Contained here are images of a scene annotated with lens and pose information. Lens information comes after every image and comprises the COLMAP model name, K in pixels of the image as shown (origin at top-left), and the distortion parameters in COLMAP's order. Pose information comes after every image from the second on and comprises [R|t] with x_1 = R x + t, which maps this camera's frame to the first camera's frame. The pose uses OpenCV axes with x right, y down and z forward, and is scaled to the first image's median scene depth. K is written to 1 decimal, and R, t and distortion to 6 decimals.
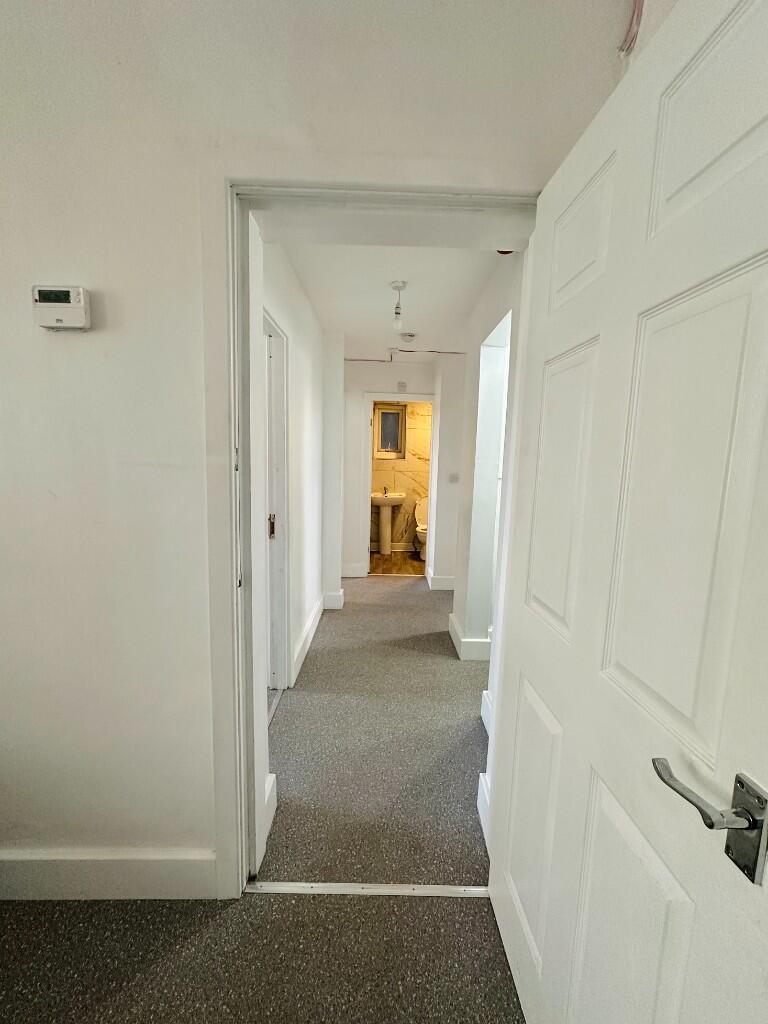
lens RADIAL K [[407.4, 0, 384.0], [0, 407.4, 512.0], [0, 0, 1]] dist [-0.002157, -0.000051]
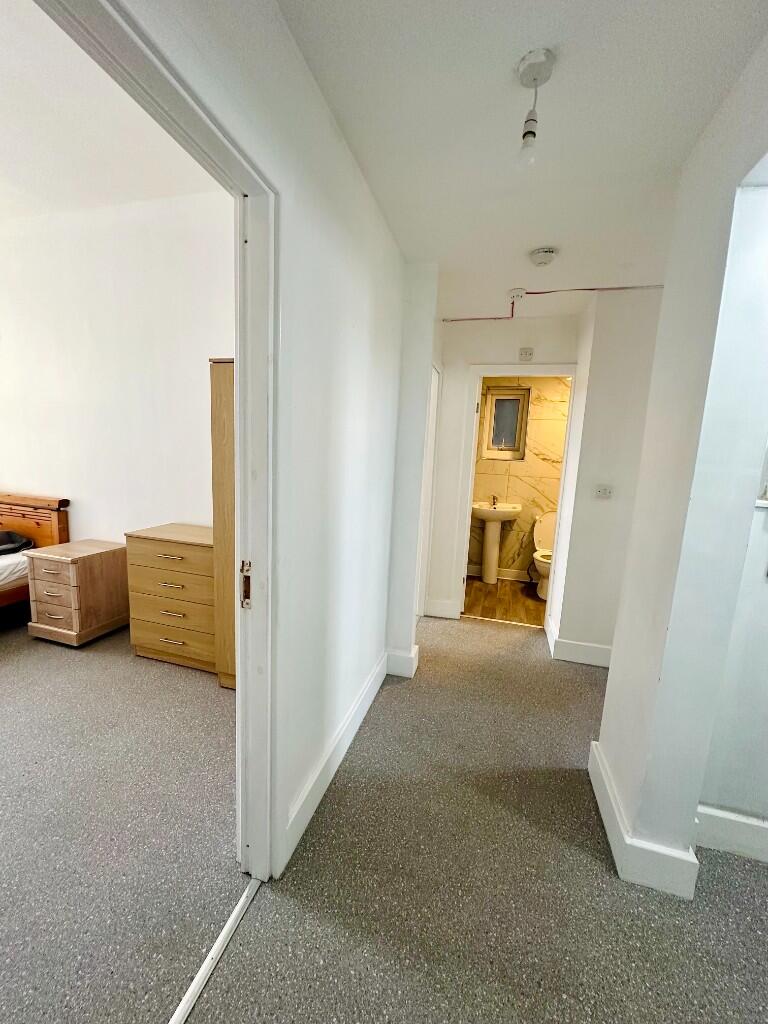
lens RADIAL K [[407.4, 0, 384.0], [0, 407.4, 512.0], [0, 0, 1]] dist [-0.002157, -0.000051]
pose [[0.961944, 0.060108, -0.266552, 0.010808], [-0.059275, 0.998179, 0.011176, -0.031088], [0.266739, 0.005049, 0.963756, 0.237773]]
